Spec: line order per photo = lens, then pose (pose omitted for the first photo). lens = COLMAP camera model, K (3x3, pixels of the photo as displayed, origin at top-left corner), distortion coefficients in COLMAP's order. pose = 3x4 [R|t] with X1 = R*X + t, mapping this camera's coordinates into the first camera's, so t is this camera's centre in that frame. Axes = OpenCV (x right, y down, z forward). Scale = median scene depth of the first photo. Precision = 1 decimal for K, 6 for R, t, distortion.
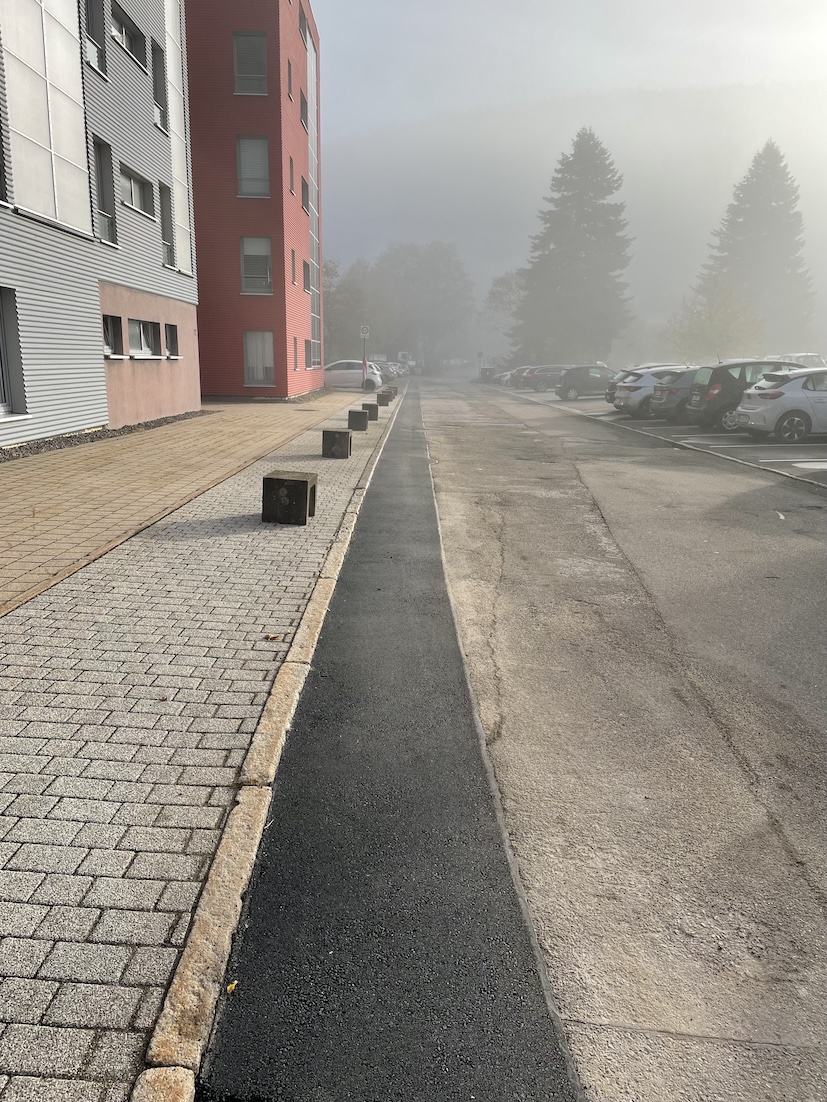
lens RADIAL K [[824.2, 0, 413.8], [0, 824.2, 556.9], [0, 0, 1]] dist [-0.041214, -0.003155]
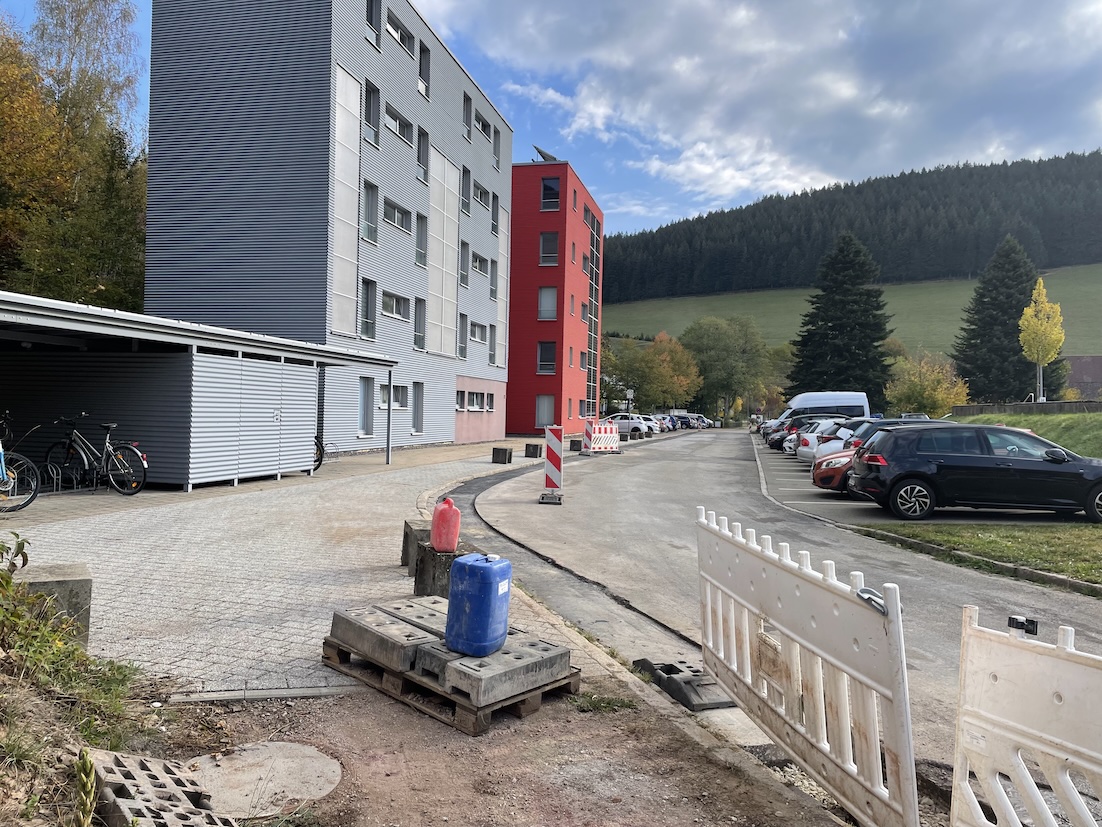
lens RADIAL K [[824.2, 0, 553.2], [0, 824.2, 410.8], [0, 0, 1]] dist [-0.041214, -0.003155]
pose [[0.971941, 0.018076, -0.234530, 0.288528], [-0.072159, 0.971883, -0.224136, 0.170699], [0.223884, 0.234770, 0.945917, -0.754298]]
